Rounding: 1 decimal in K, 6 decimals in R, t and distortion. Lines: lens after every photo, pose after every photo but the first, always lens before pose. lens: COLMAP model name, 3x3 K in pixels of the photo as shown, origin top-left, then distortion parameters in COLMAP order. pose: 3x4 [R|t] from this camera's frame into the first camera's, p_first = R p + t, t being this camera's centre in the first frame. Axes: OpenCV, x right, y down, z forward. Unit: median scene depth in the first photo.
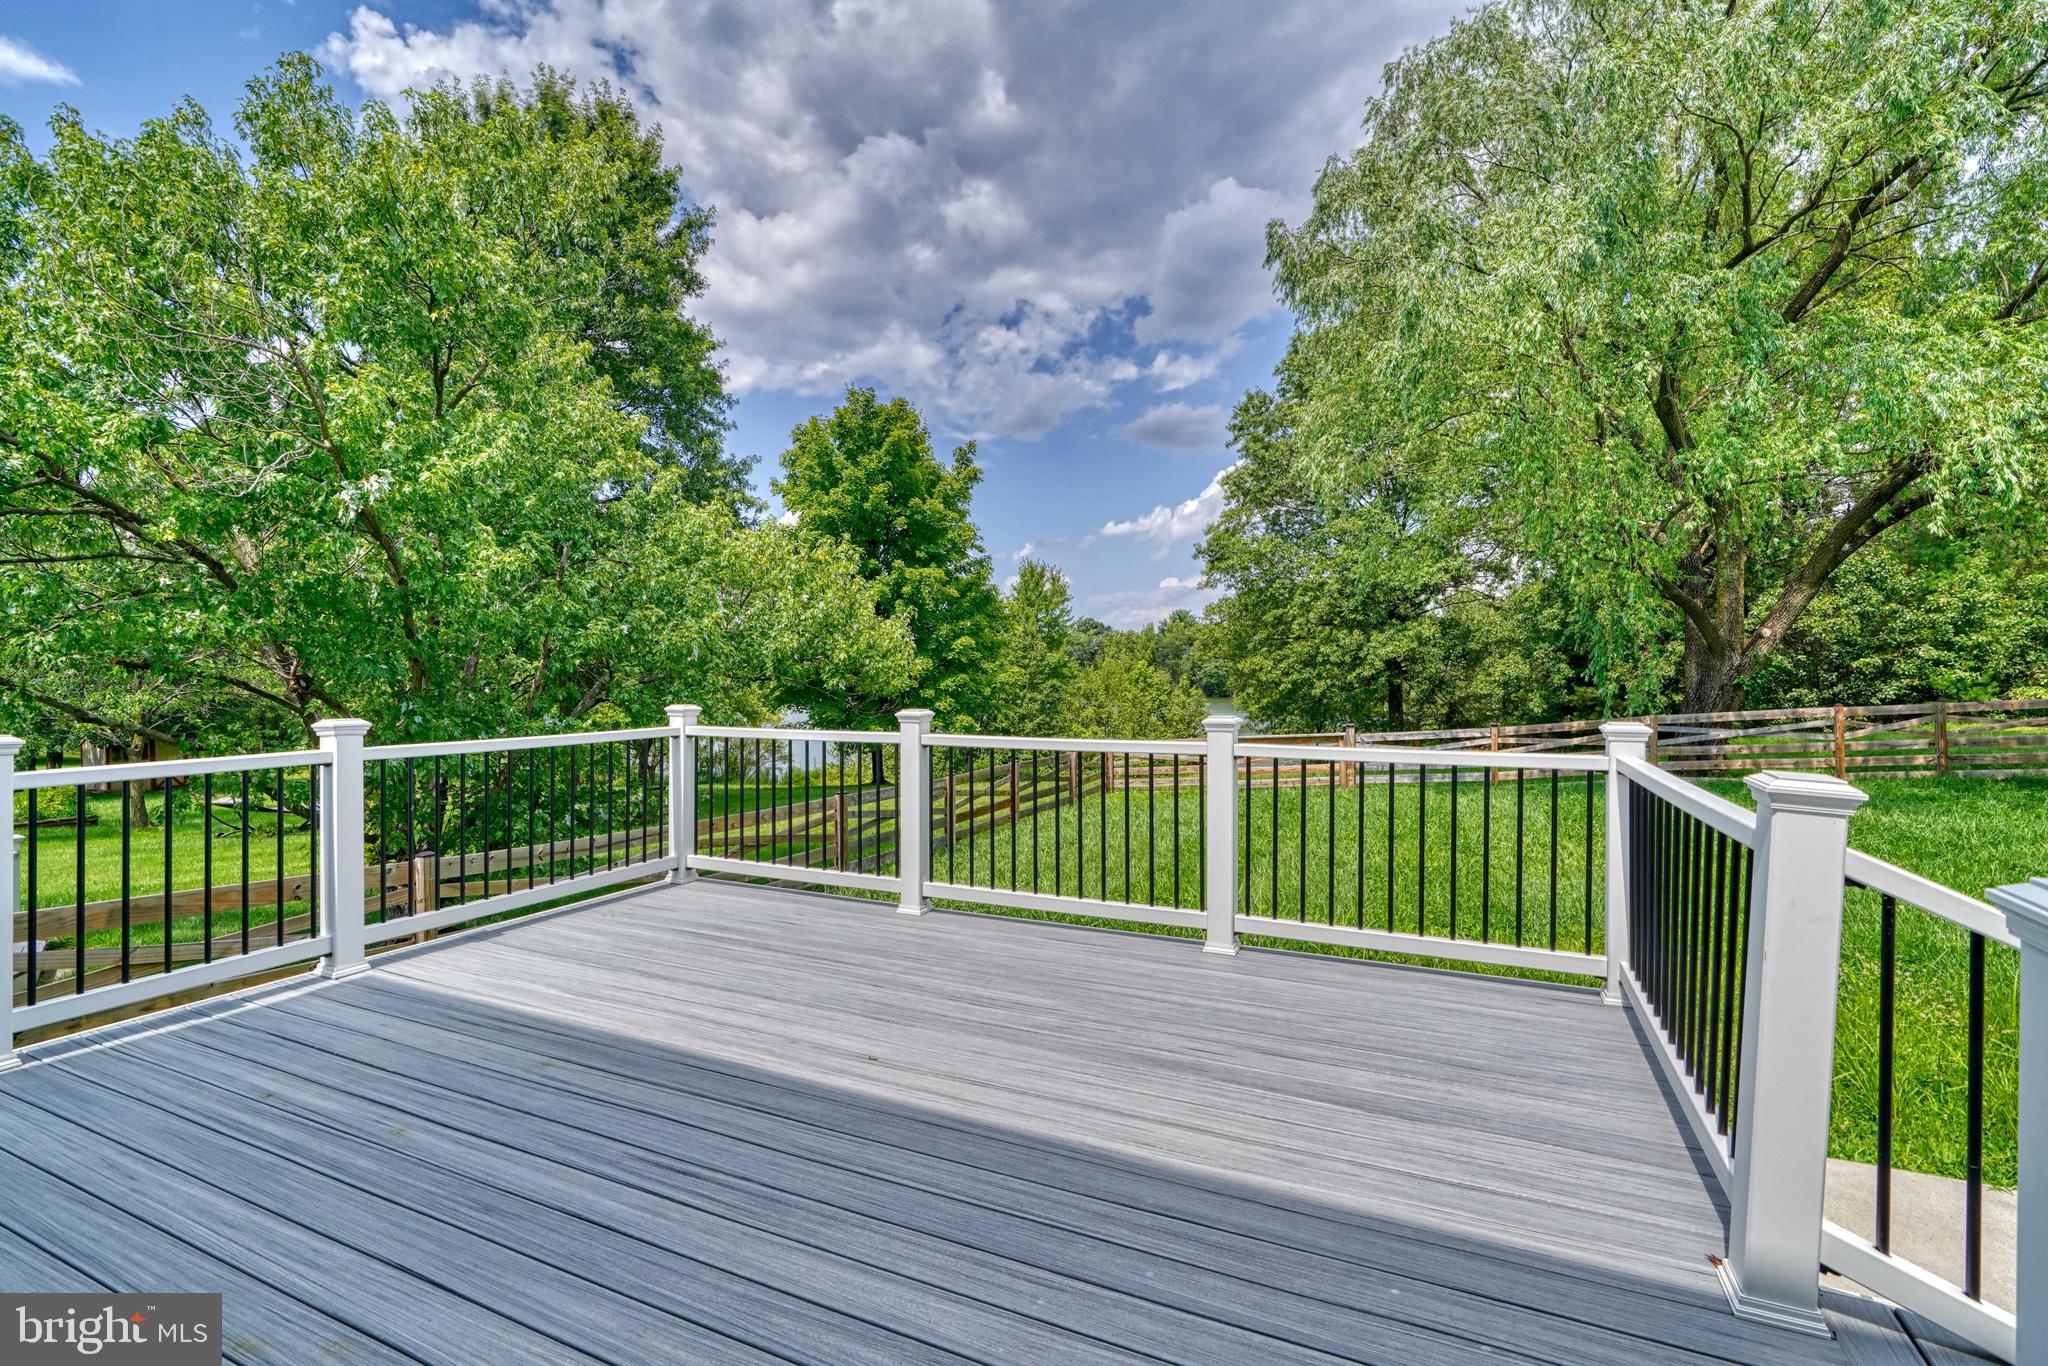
lens RADIAL K [[932.0, 0, 1003.3], [0, 932.0, 684.1], [0, 0, 1]] dist [-0.014832, 0.004633]
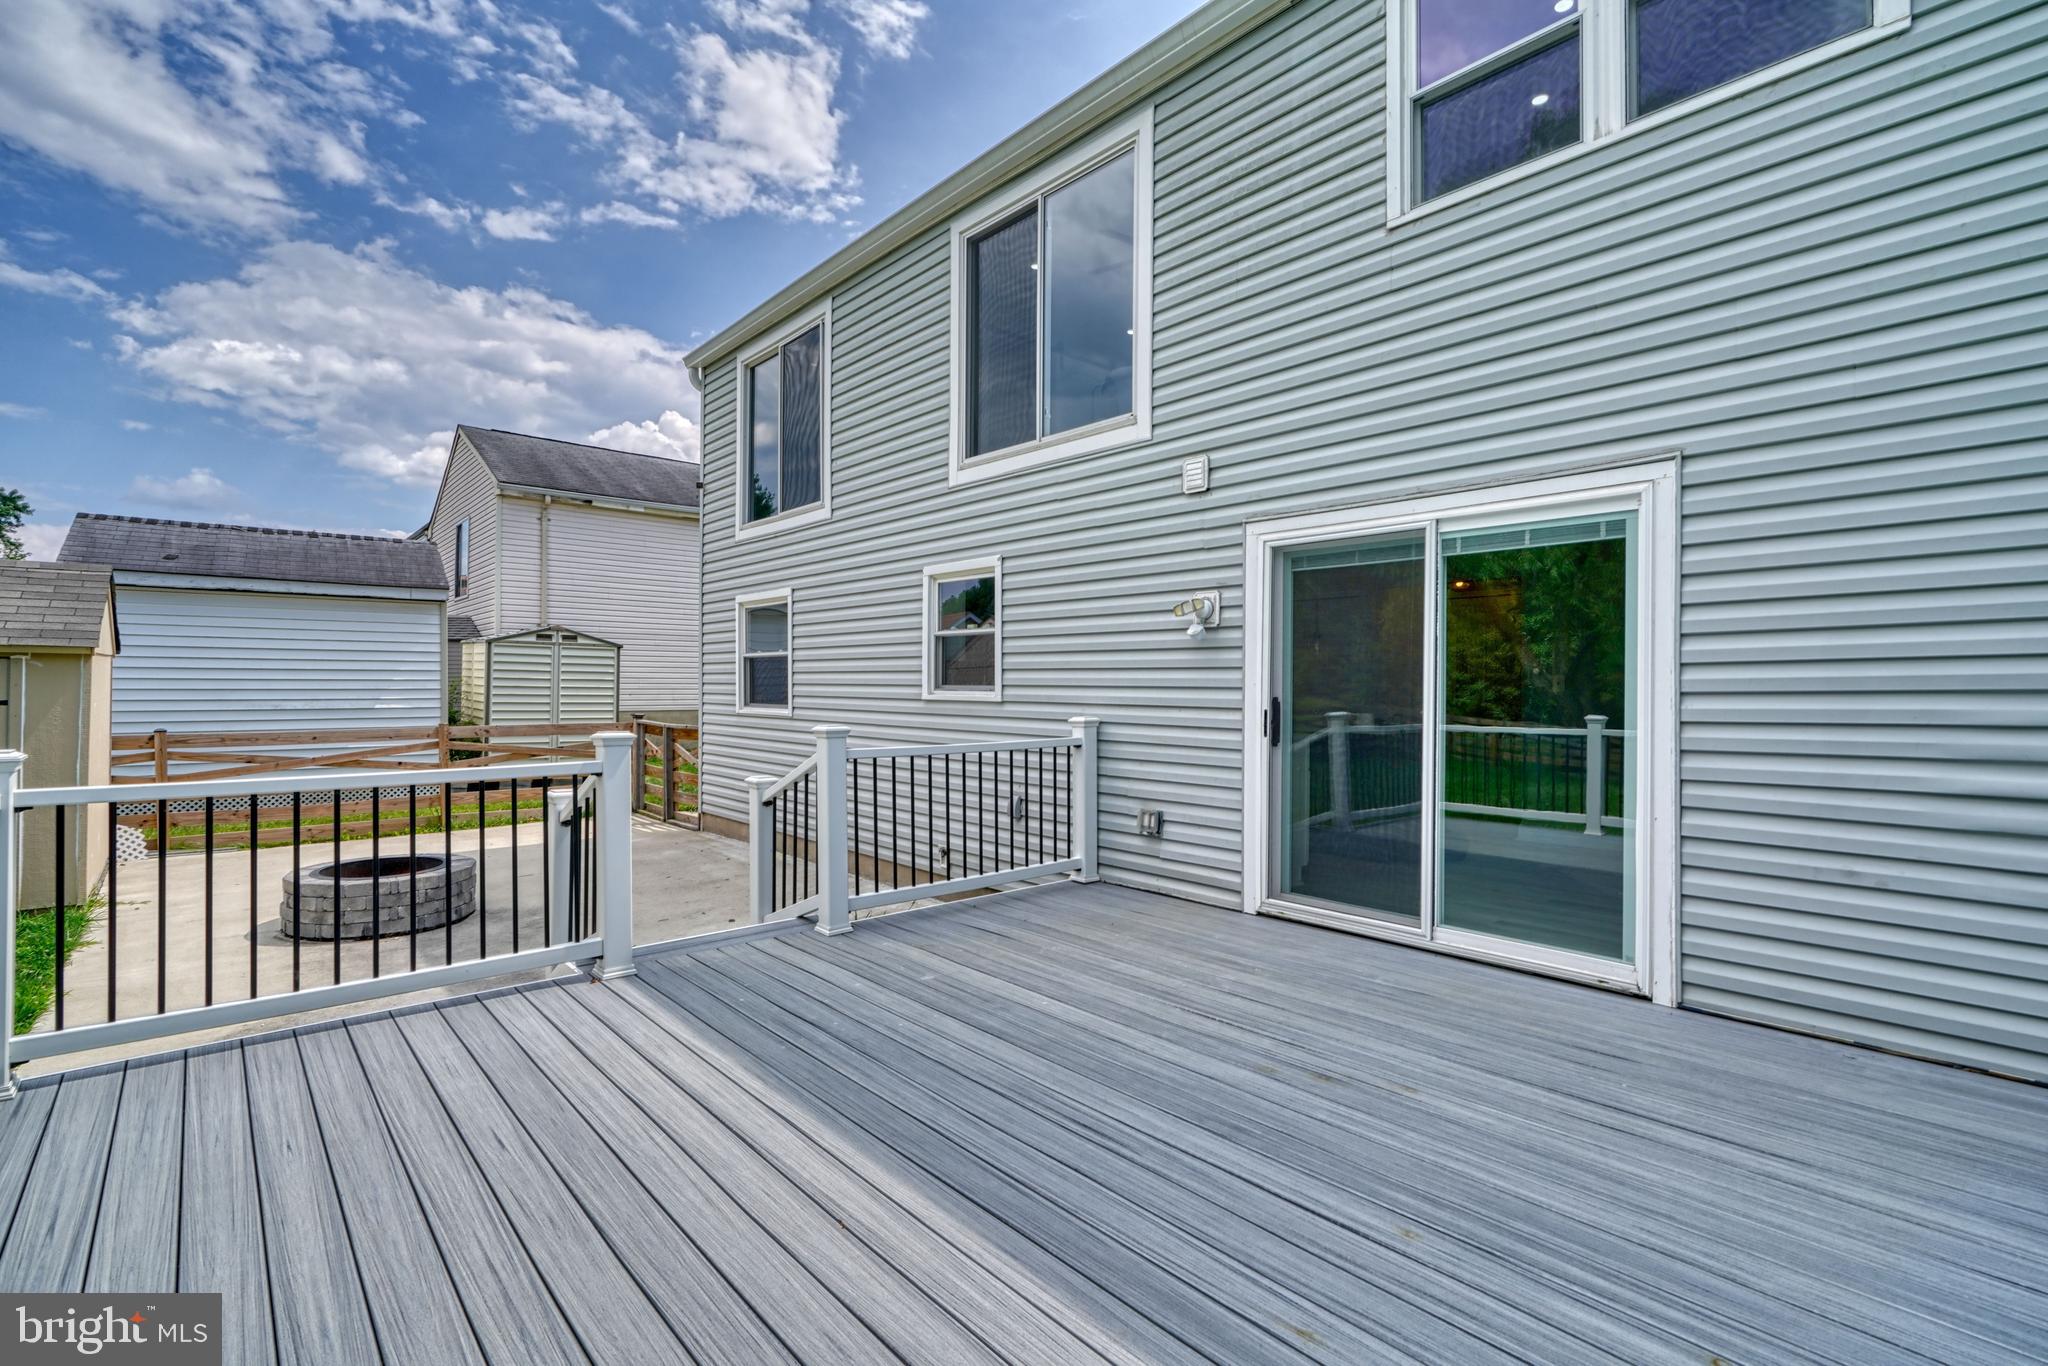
lens RADIAL K [[932.0, 0, 1032.8], [0, 932.0, 684.3], [0, 0, 1]] dist [-0.014832, 0.004633]
pose [[-0.932008, -0.000054, 0.362437, -0.333897], [0.005914, 0.999865, 0.015357, -0.014686], [-0.362389, 0.016456, -0.931882, 0.990633]]
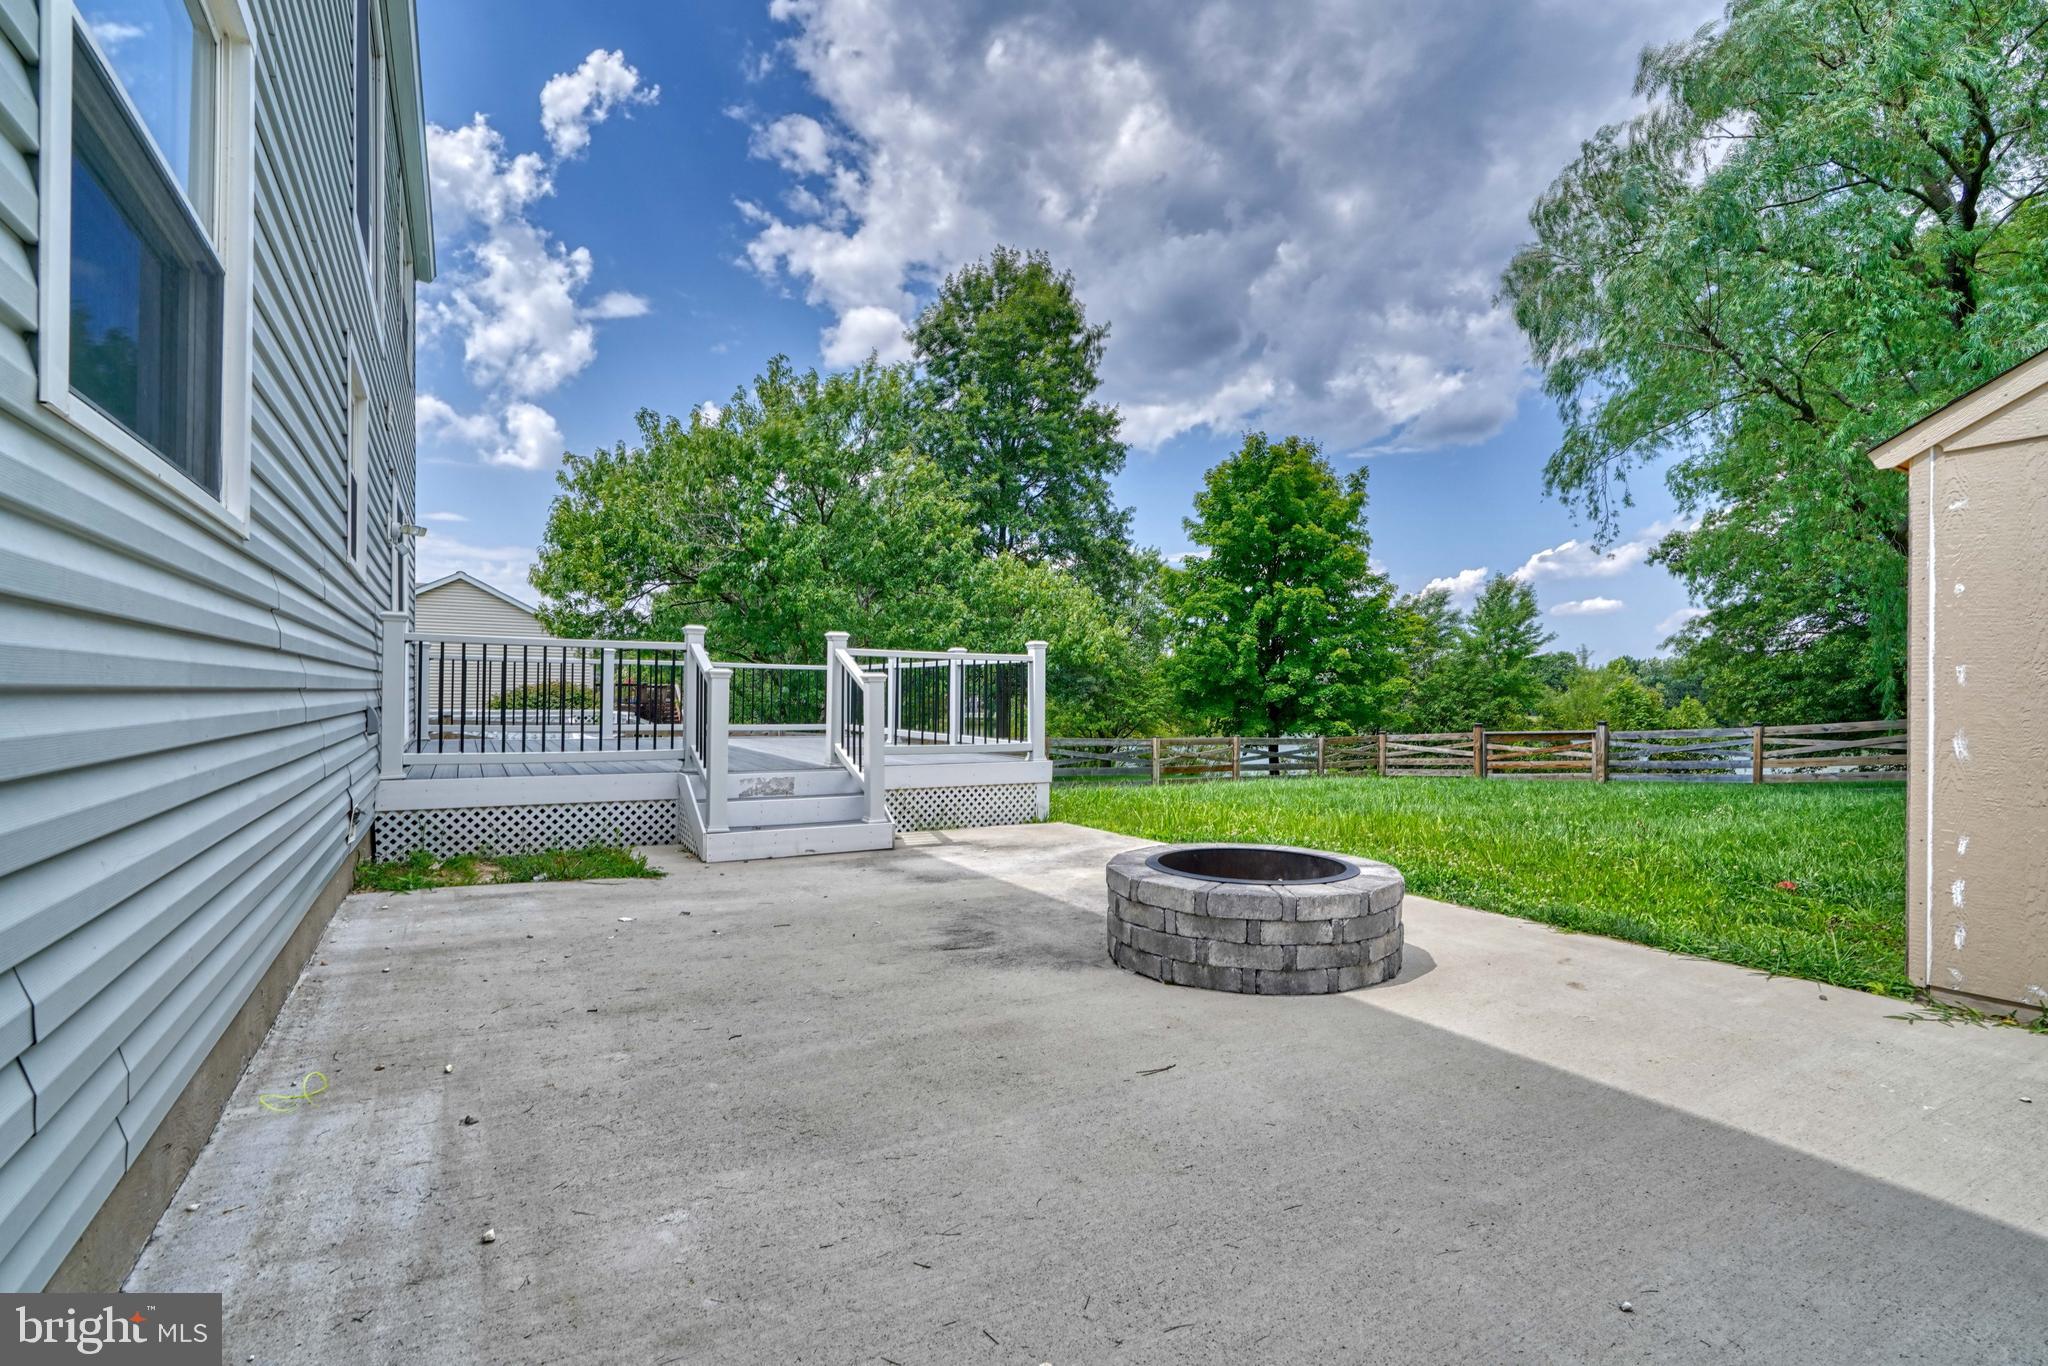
lens RADIAL K [[932.0, 0, 1027.2], [0, 932.0, 691.5], [0, 0, 1]] dist [-0.014832, 0.004633]
pose [[0.845628, 0.006961, -0.533727, 1.286698], [-0.020378, 0.999607, -0.019249, 0.147296], [0.533383, 0.027154, 0.845438, -0.582776]]
